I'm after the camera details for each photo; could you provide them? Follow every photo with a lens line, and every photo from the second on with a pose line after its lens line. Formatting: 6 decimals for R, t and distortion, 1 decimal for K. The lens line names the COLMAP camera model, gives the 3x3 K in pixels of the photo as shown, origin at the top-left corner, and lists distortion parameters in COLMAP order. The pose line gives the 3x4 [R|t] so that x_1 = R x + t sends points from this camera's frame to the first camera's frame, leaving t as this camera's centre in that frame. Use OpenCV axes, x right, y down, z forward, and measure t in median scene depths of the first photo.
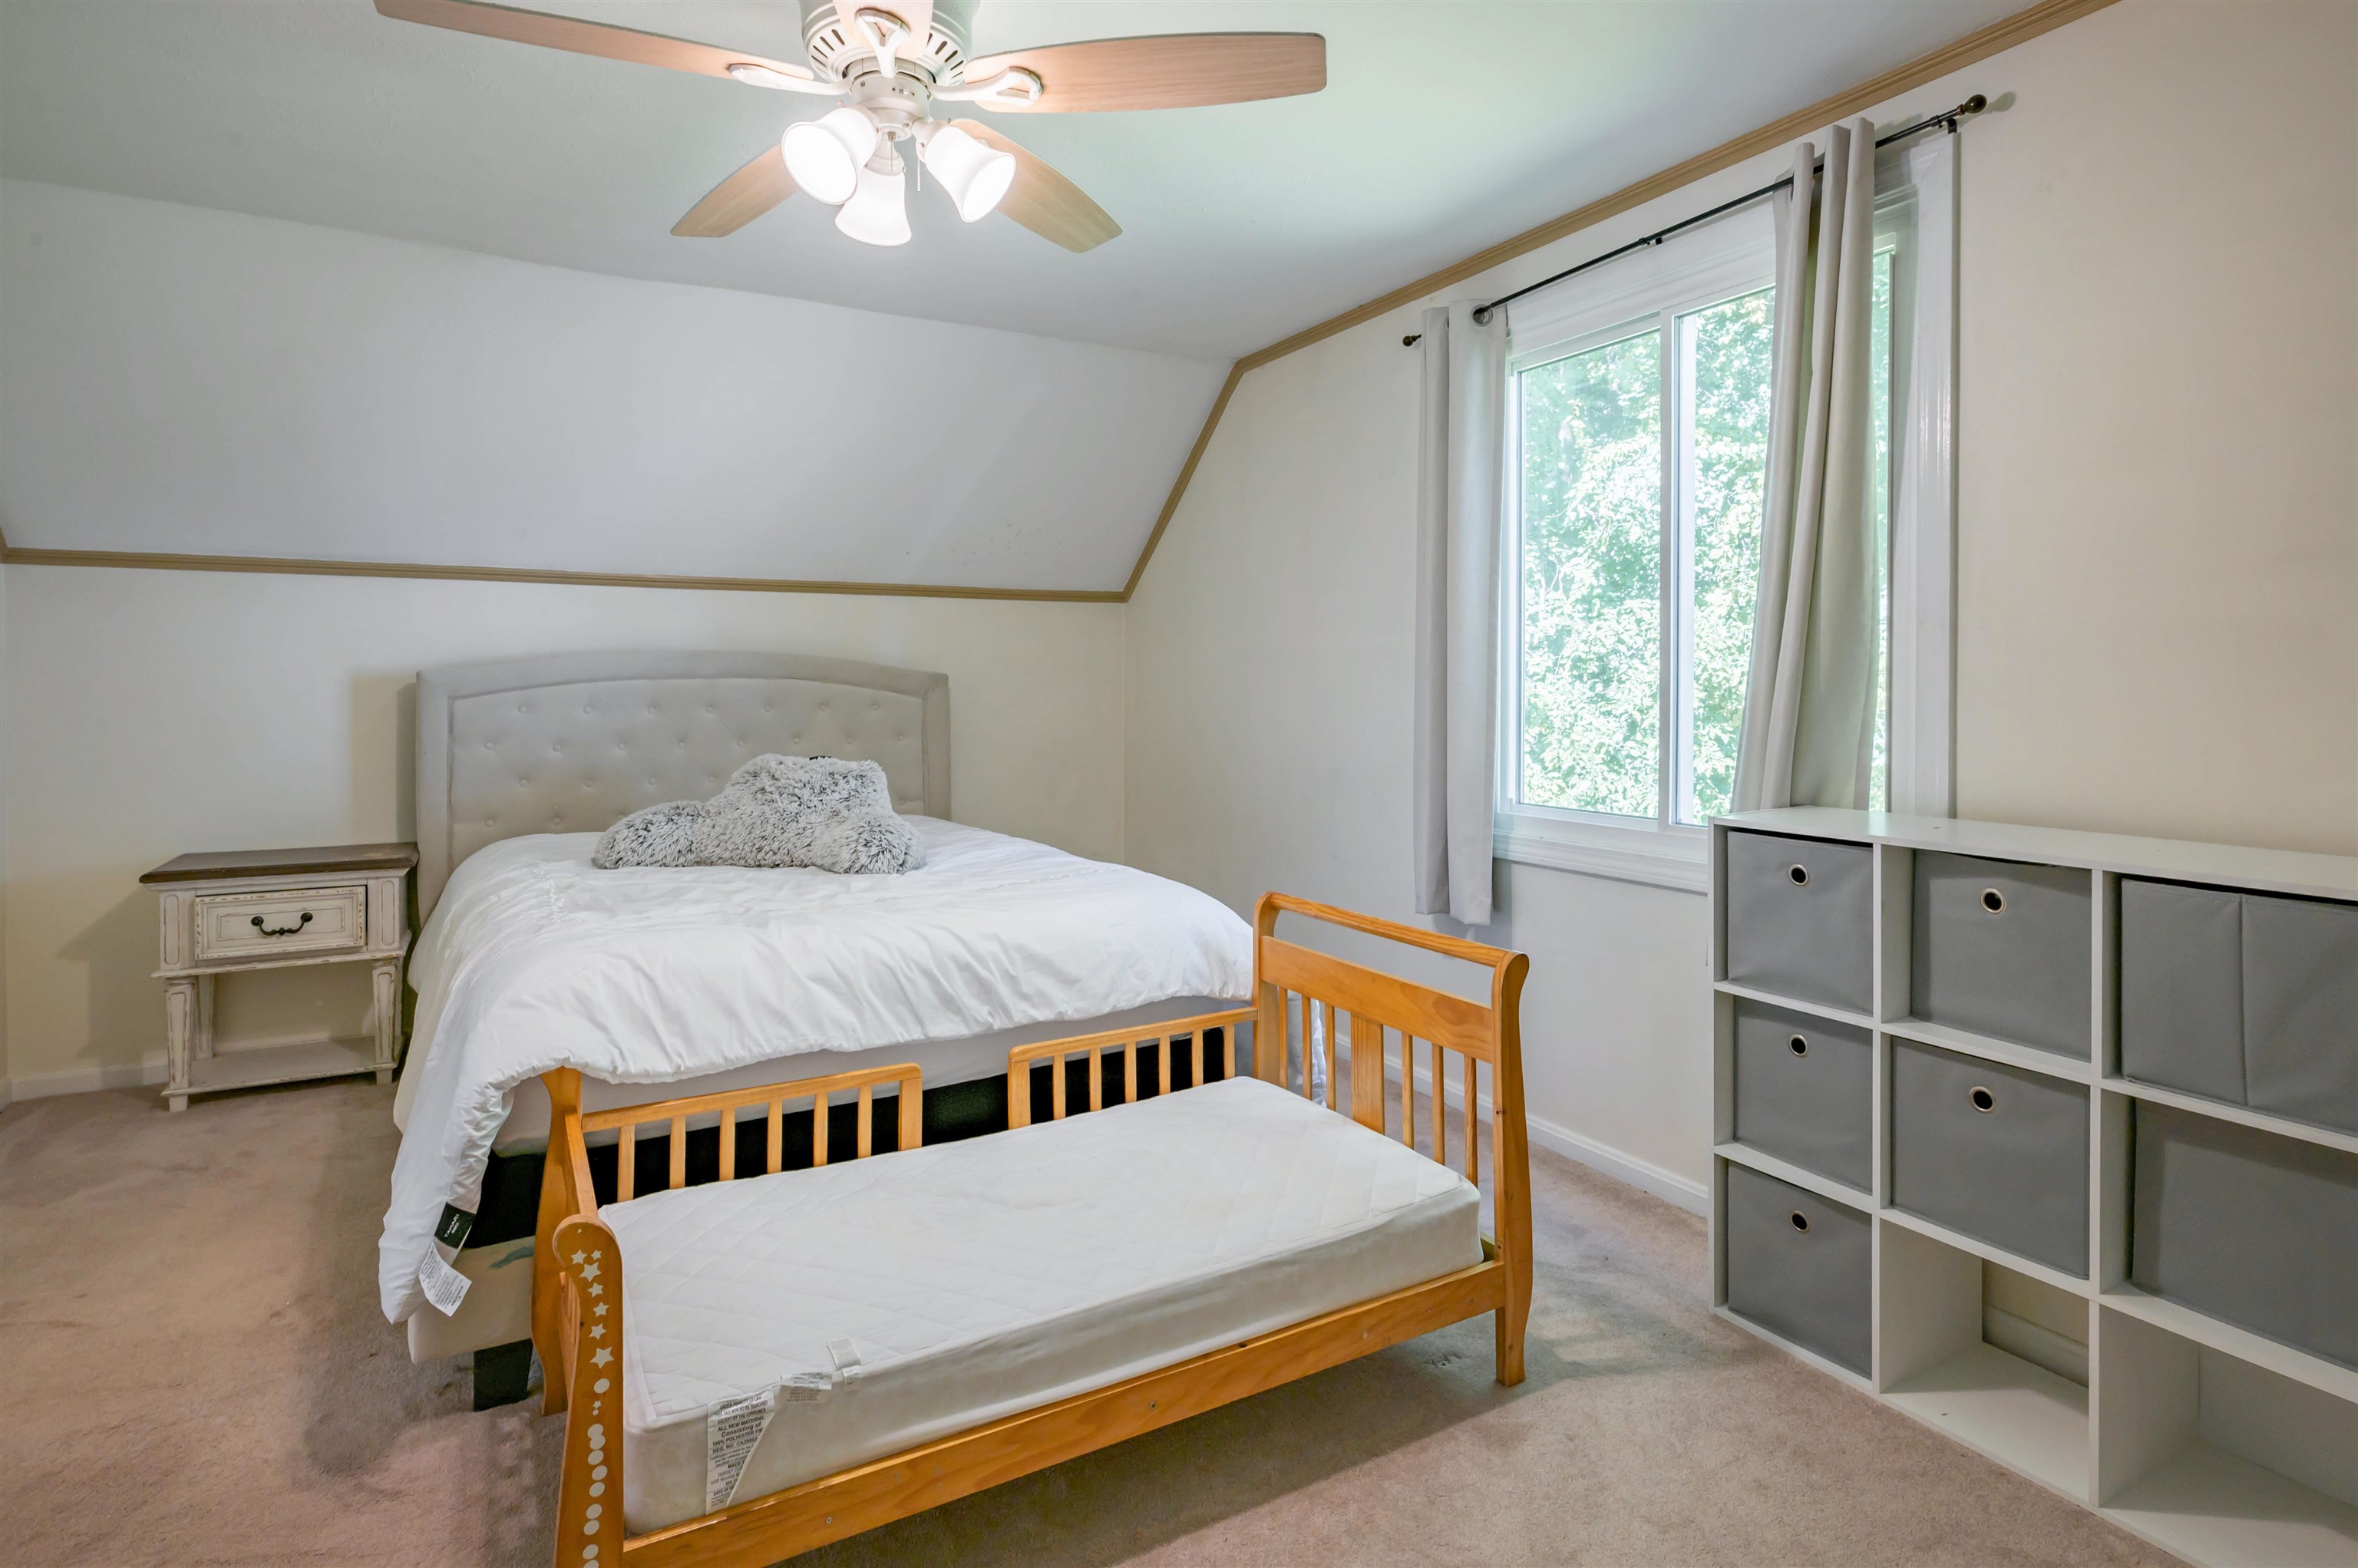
lens RADIAL K [[1146.4, 0, 1188.2], [0, 1146.4, 699.2], [0, 0, 1]] dist [-0.003502, 0.002317]
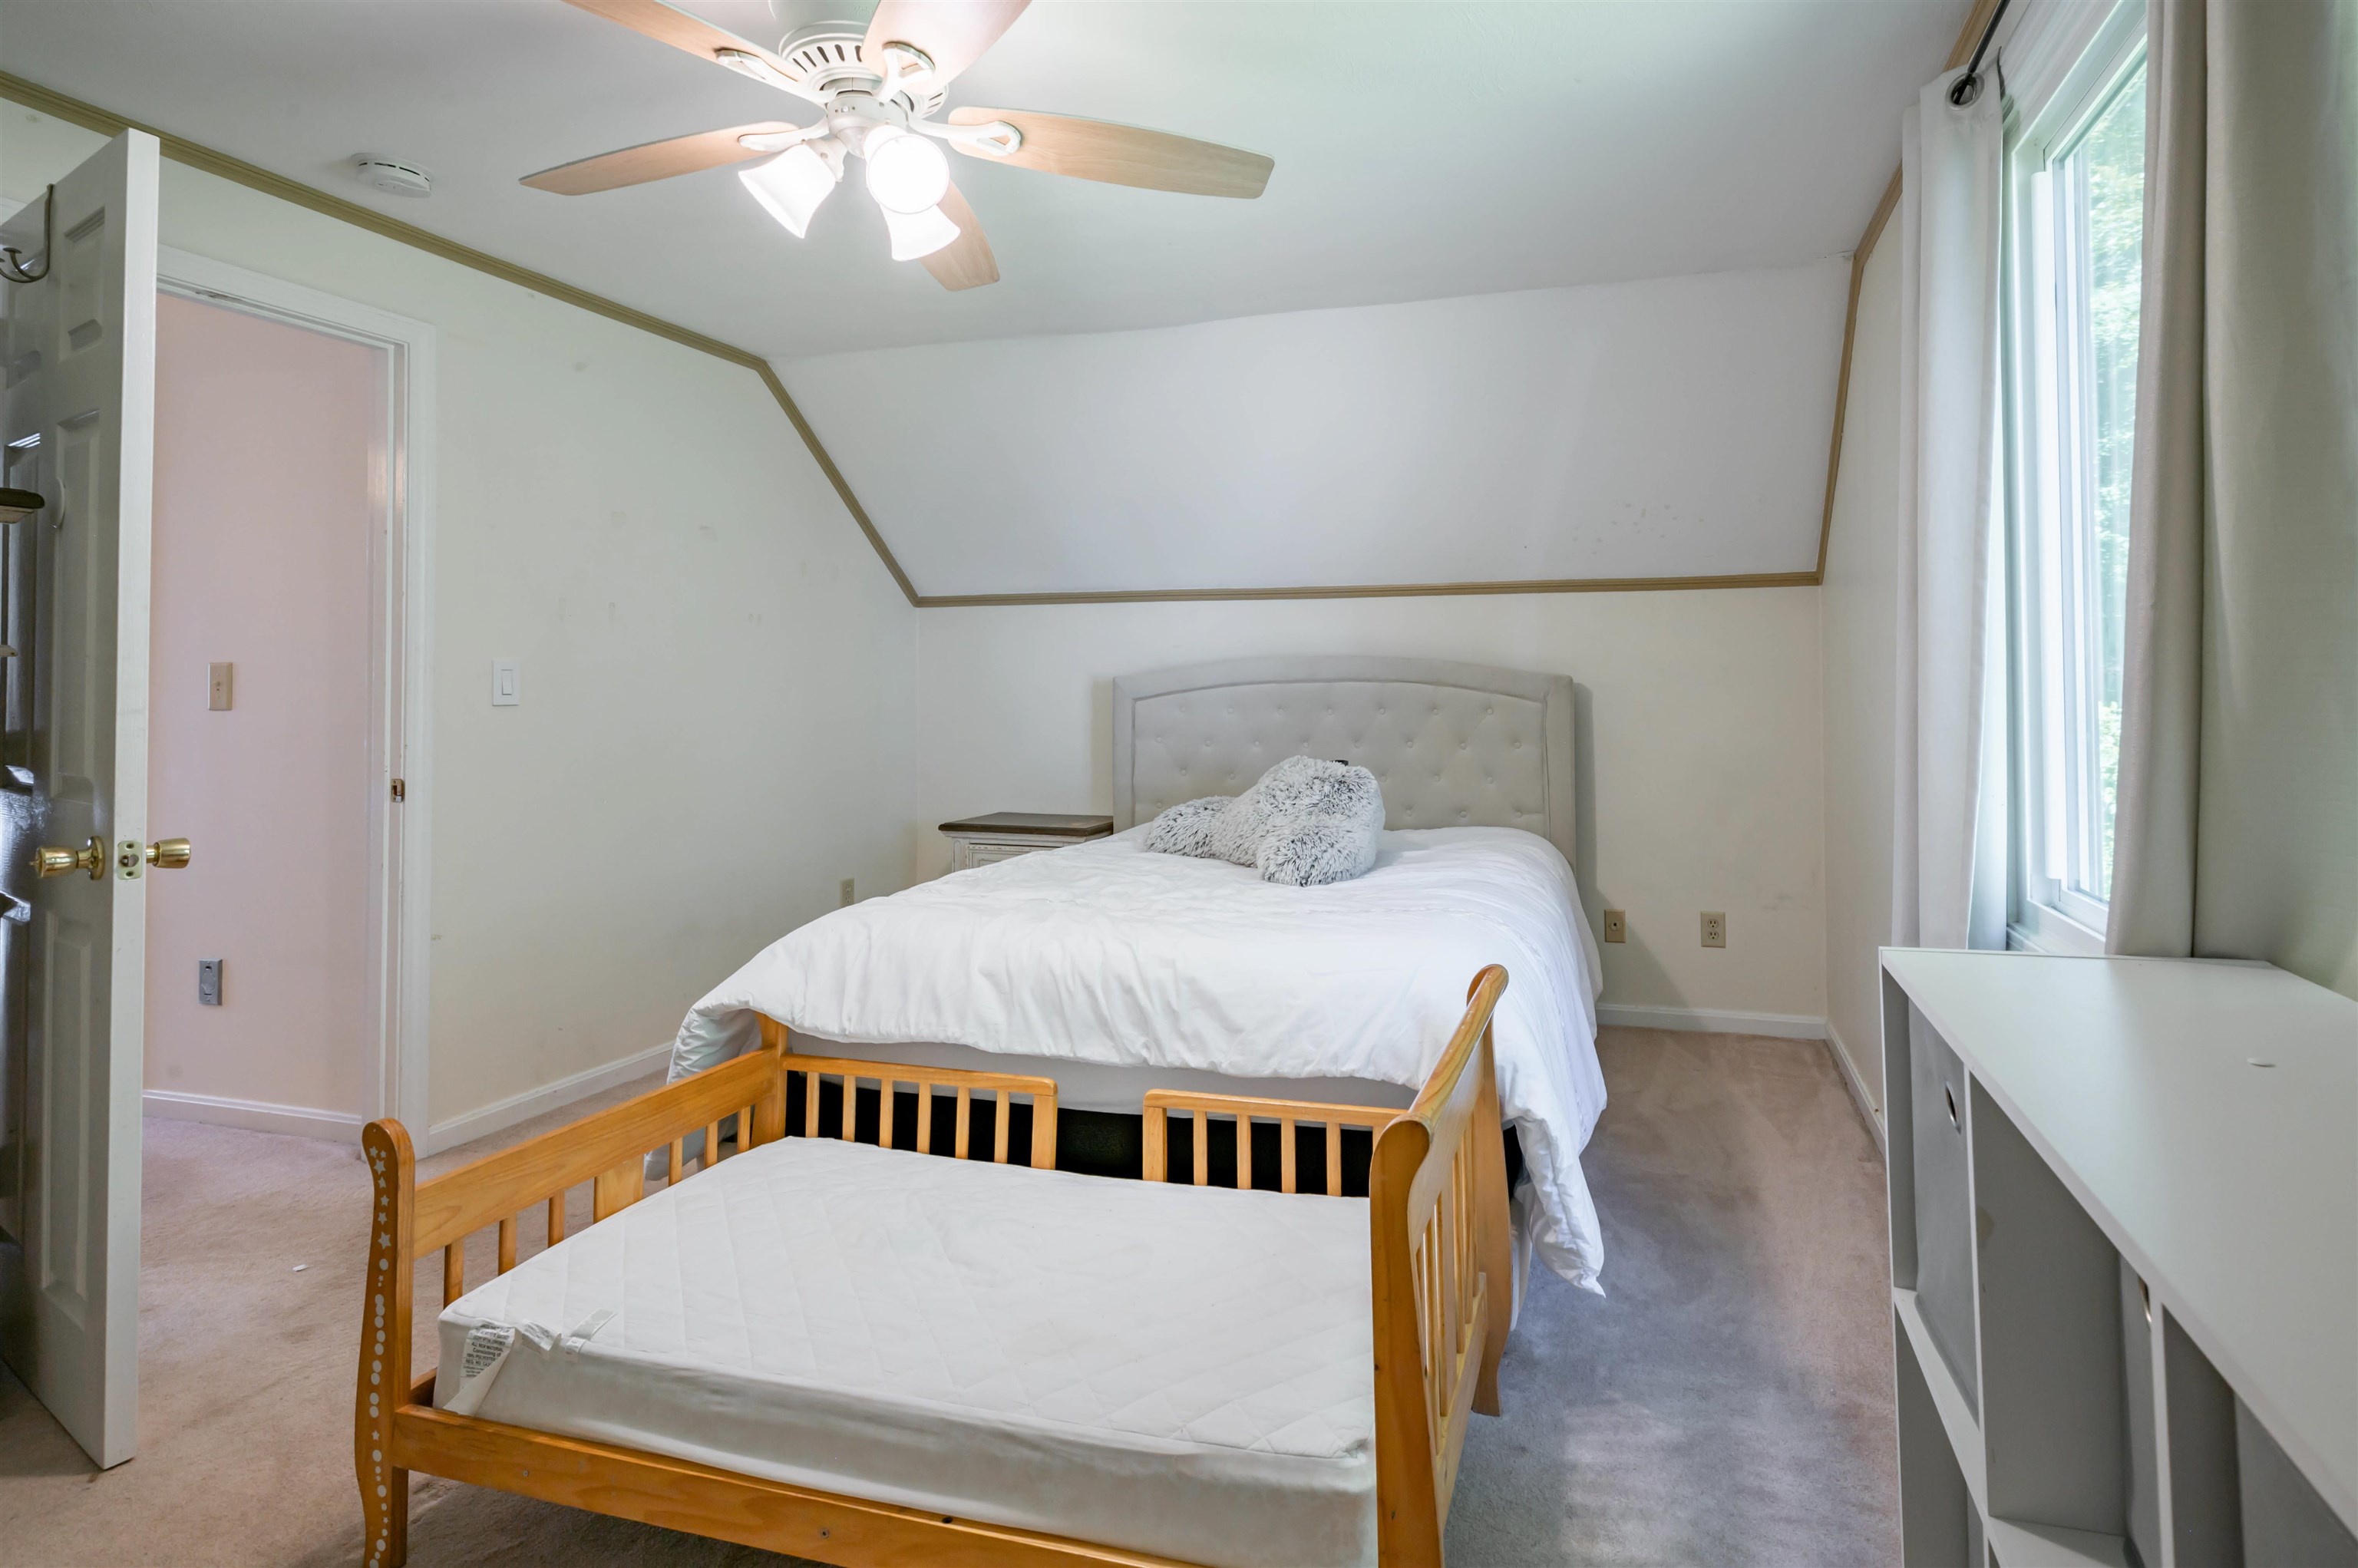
lens RADIAL K [[1146.4, 0, 1287.3], [0, 1146.4, 662.5], [0, 0, 1]] dist [-0.003502, 0.002317]
pose [[0.722812, -0.017936, -0.690812, 0.561962], [-0.006278, 0.999451, -0.032518, -0.004113], [0.691016, 0.027841, 0.722303, 0.414709]]
